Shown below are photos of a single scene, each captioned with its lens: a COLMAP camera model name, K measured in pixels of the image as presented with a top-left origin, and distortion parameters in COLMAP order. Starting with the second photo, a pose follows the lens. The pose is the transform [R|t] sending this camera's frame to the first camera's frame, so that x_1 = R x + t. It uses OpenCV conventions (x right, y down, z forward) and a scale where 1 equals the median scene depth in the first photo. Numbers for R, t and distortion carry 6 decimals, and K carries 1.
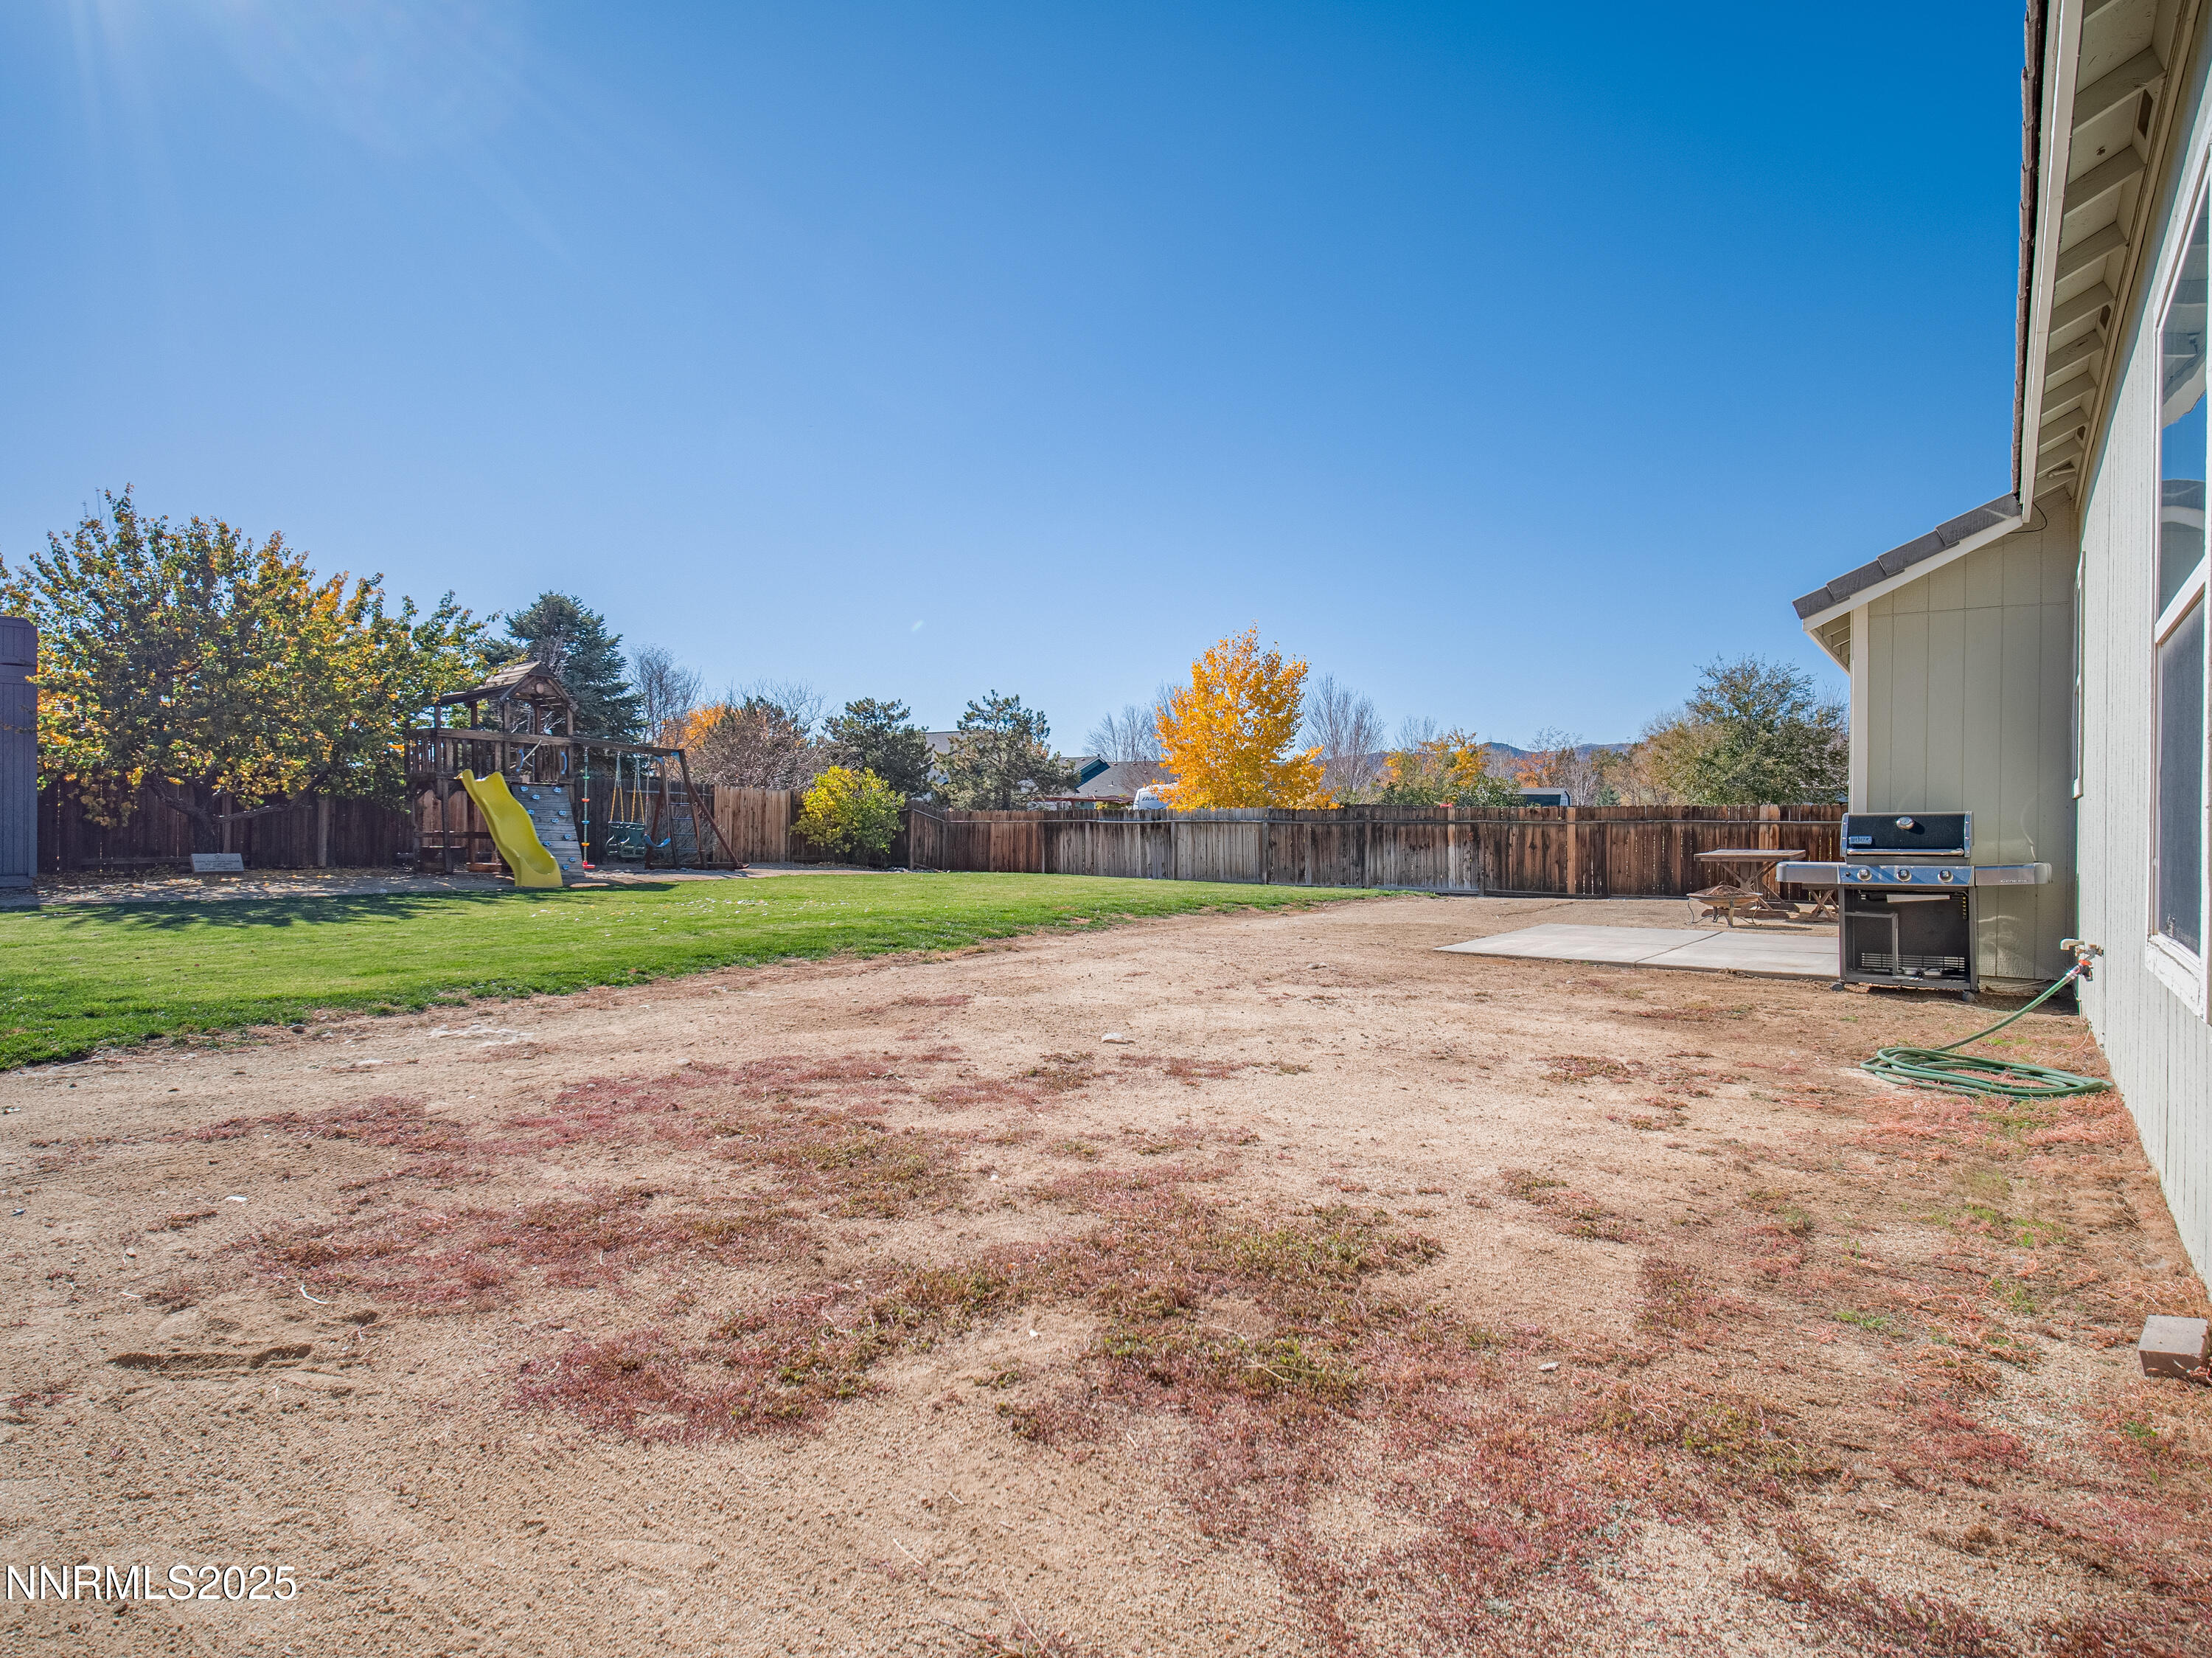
lens RADIAL K [[1206.1, 0, 1092.3], [0, 1206.1, 824.8], [0, 0, 1]] dist [-0.004397, -0.001962]
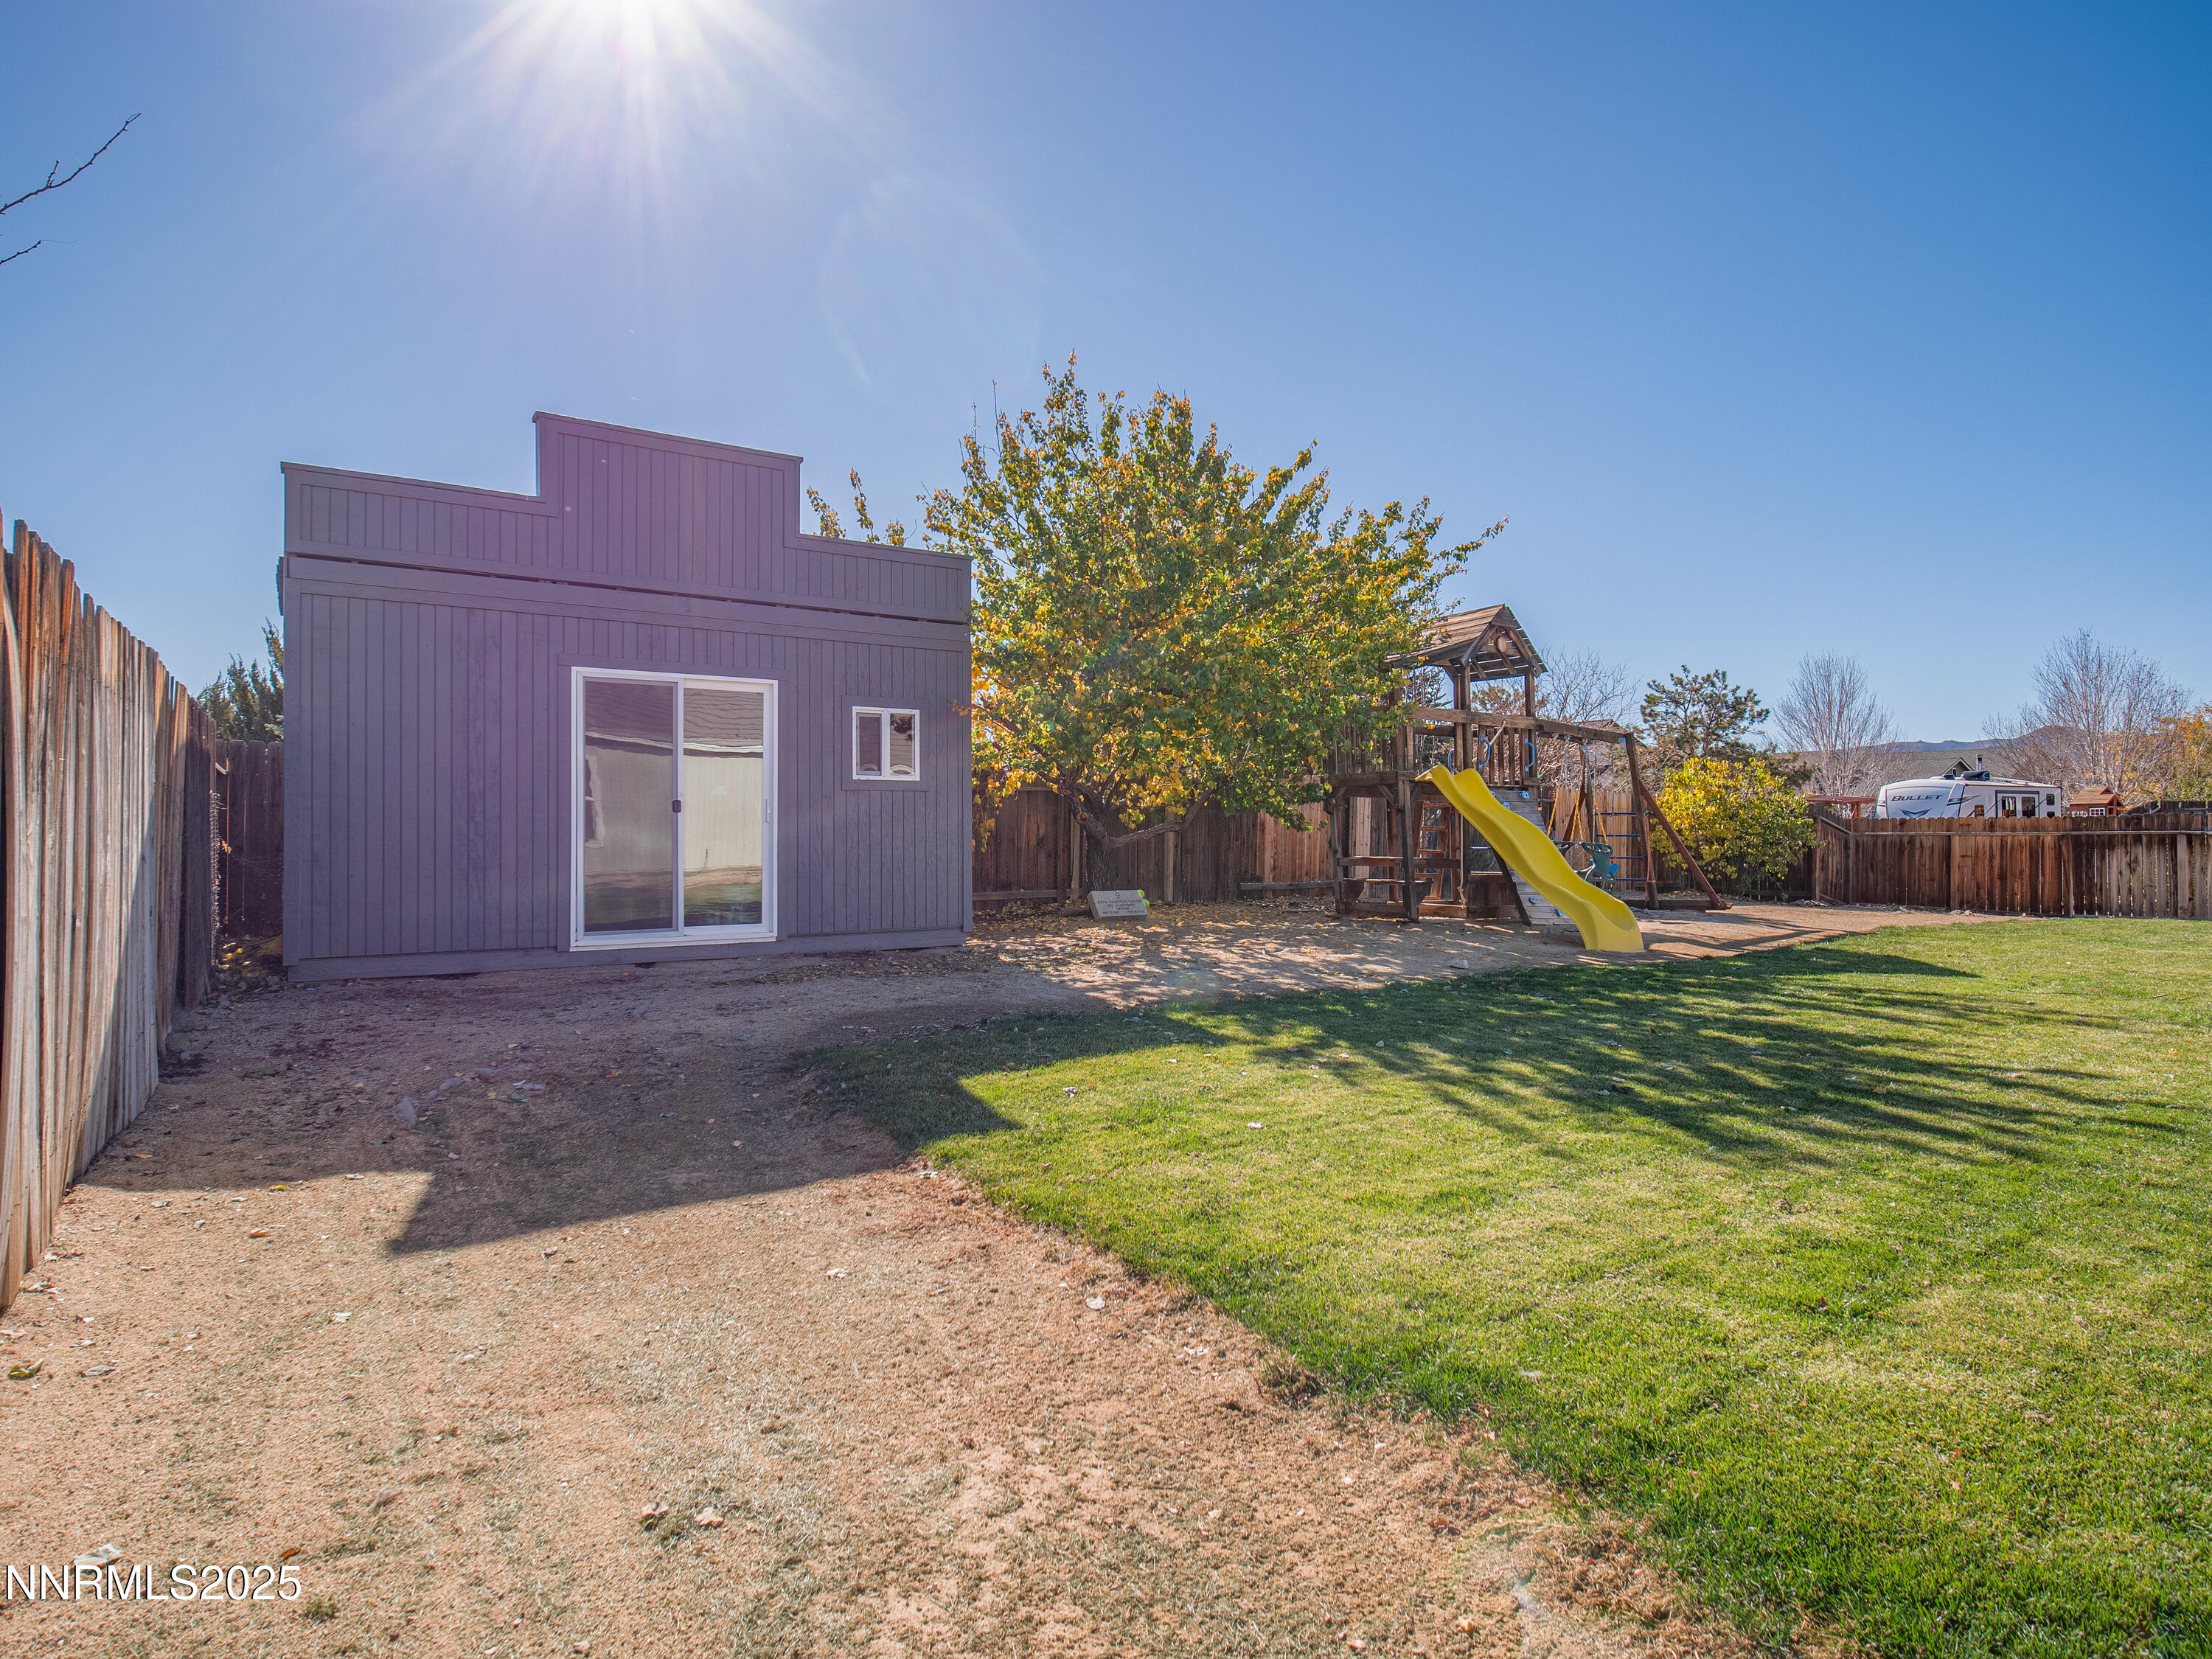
lens RADIAL K [[1206.0, 0, 1092.3], [0, 1206.0, 825.3], [0, 0, 1]] dist [-0.004397, -0.001962]
pose [[0.932586, -0.006758, -0.360886, -0.411683], [0.005750, 0.999976, -0.003868, -0.010437], [0.360903, 0.001533, 0.932602, 0.277933]]
